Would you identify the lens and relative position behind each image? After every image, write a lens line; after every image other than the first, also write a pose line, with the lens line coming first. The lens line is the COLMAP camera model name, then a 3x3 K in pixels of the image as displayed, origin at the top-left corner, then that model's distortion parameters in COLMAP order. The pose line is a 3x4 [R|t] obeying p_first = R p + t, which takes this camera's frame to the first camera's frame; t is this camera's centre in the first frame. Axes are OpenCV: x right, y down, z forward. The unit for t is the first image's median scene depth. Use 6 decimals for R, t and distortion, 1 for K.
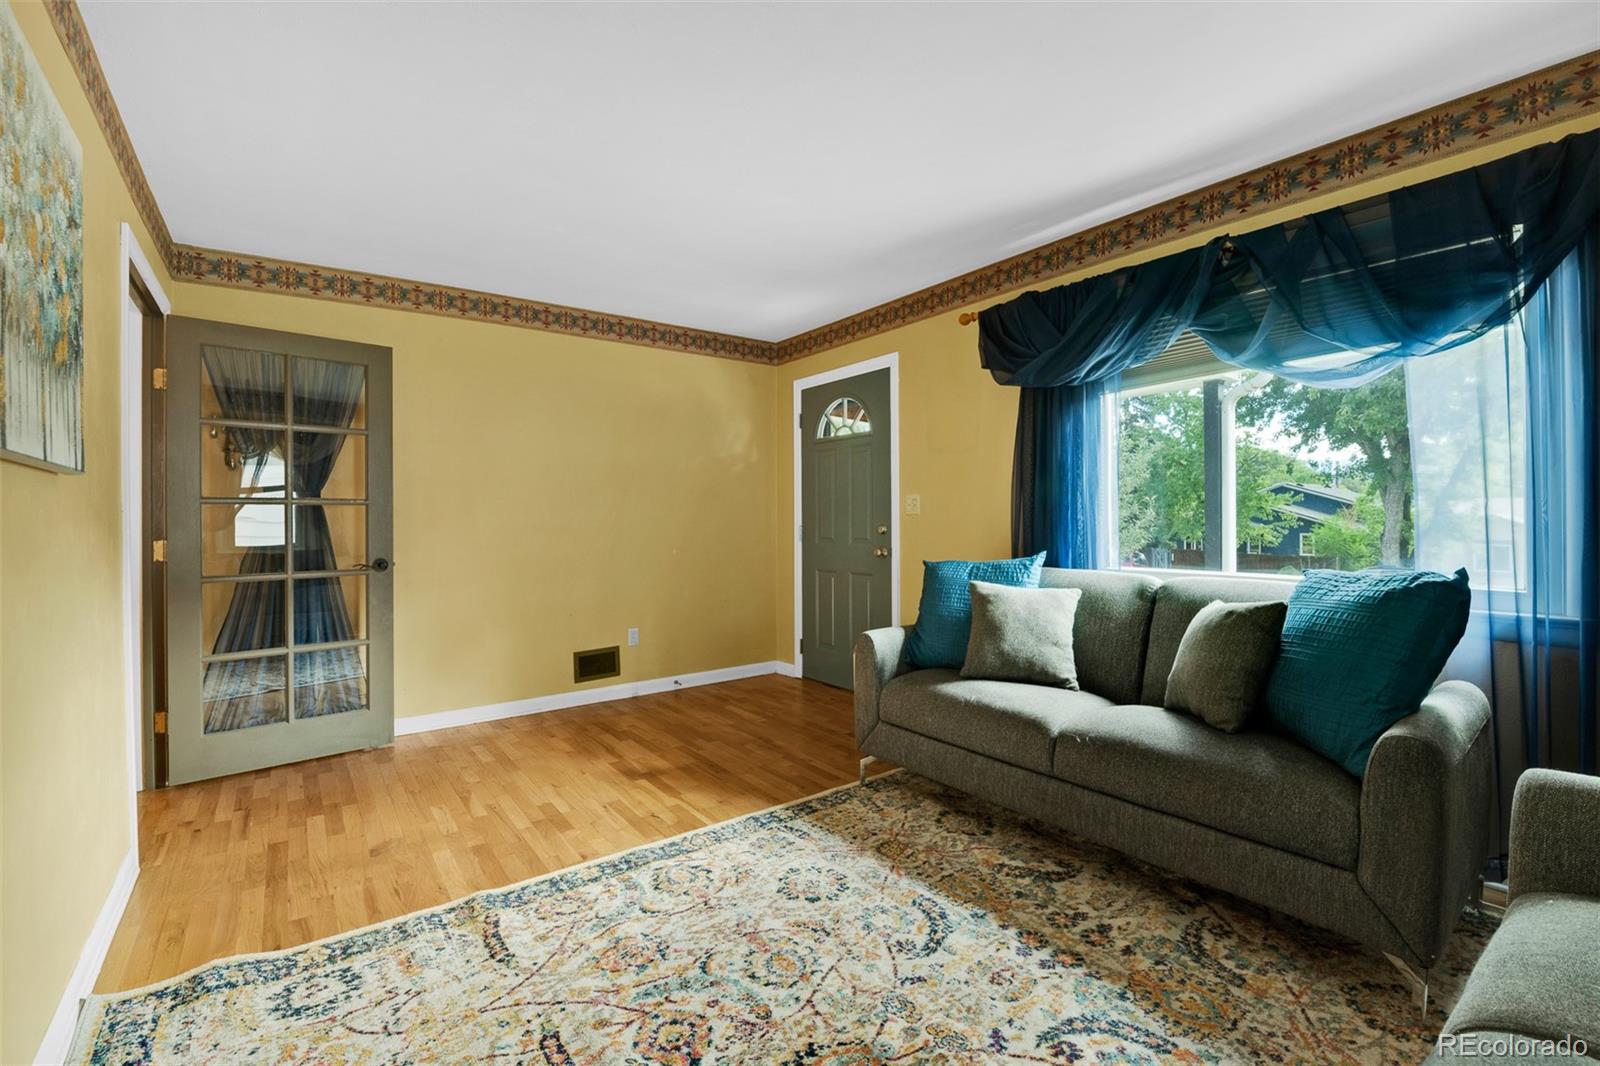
lens RADIAL K [[707.6, 0, 805.2], [0, 707.6, 521.9], [0, 0, 1]] dist [-0.003463, -0.001510]
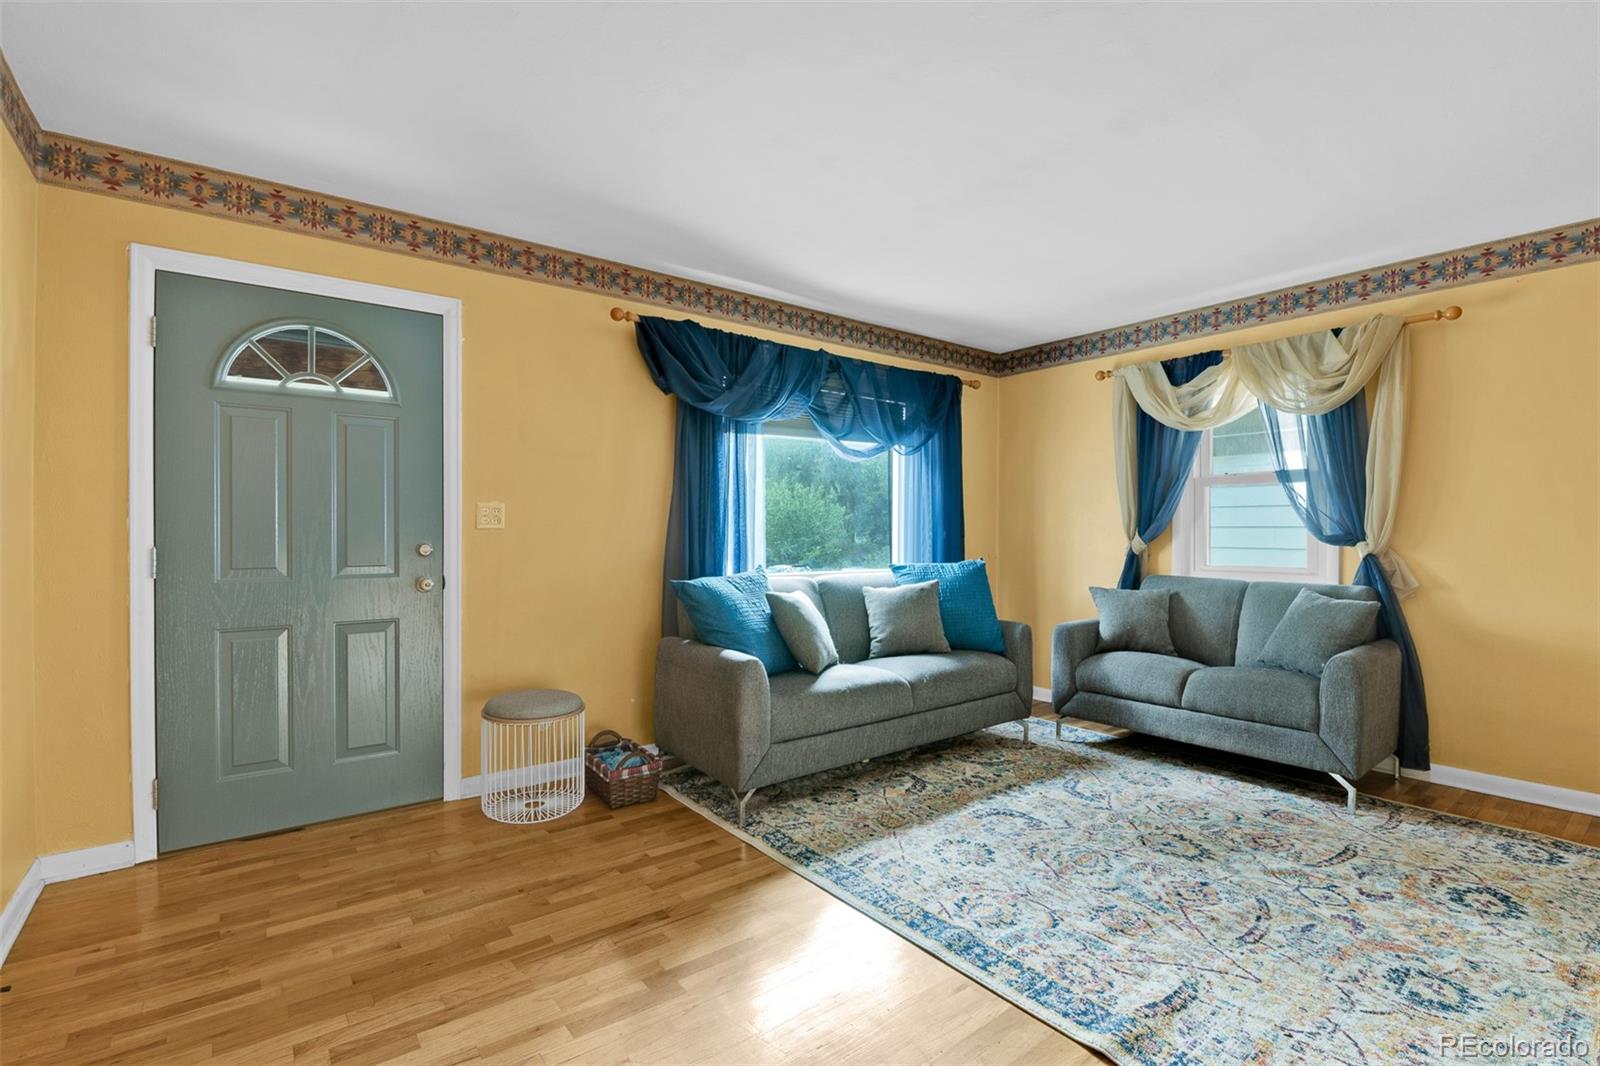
lens RADIAL K [[732.8, 0, 800.8], [0, 732.8, 536.5], [0, 0, 1]] dist [-0.008967, -0.002904]
pose [[-0.018445, 0.002365, 0.999827, -1.173790], [0.001862, 0.999996, -0.002331, 0.001725], [-0.999828, 0.001819, -0.018450, 1.288496]]
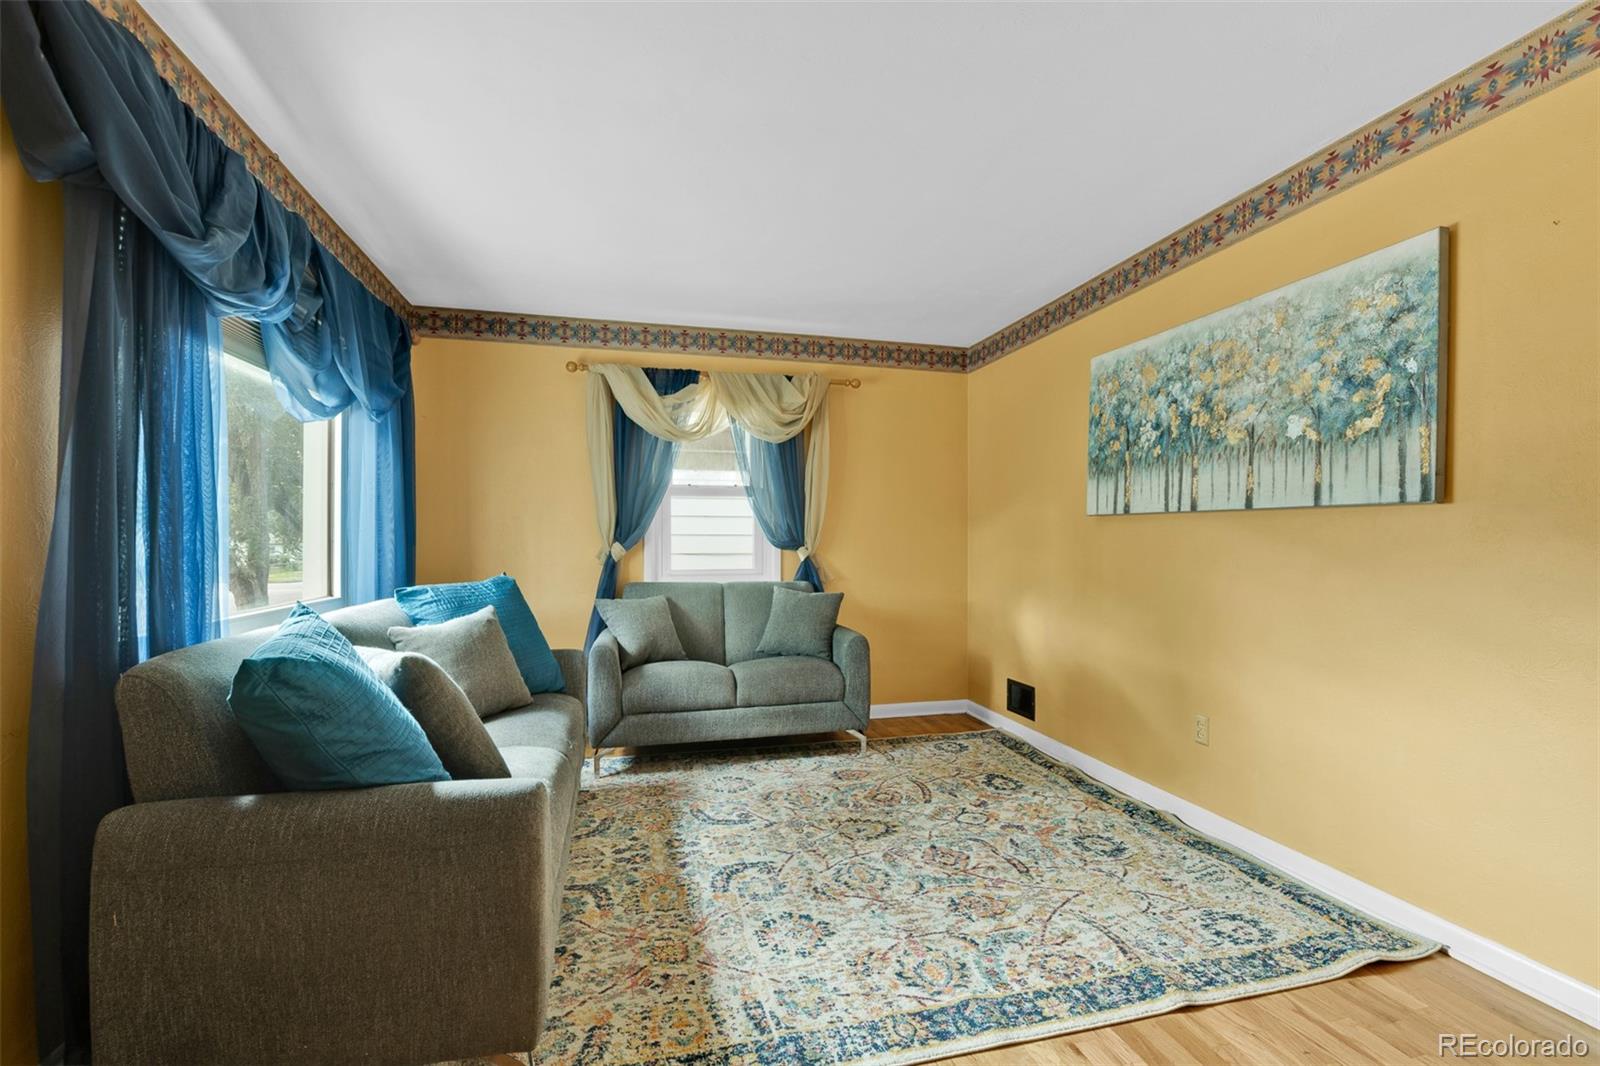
lens RADIAL K [[707.6, 0, 807.7], [0, 707.6, 538.3], [0, 0, 1]] dist [-0.003463, -0.001510]
pose [[-0.926371, 0.006721, 0.376551, -0.362137], [0.006968, 0.999975, -0.000706, -0.009573], [-0.376547, 0.001970, -0.926395, 1.862577]]
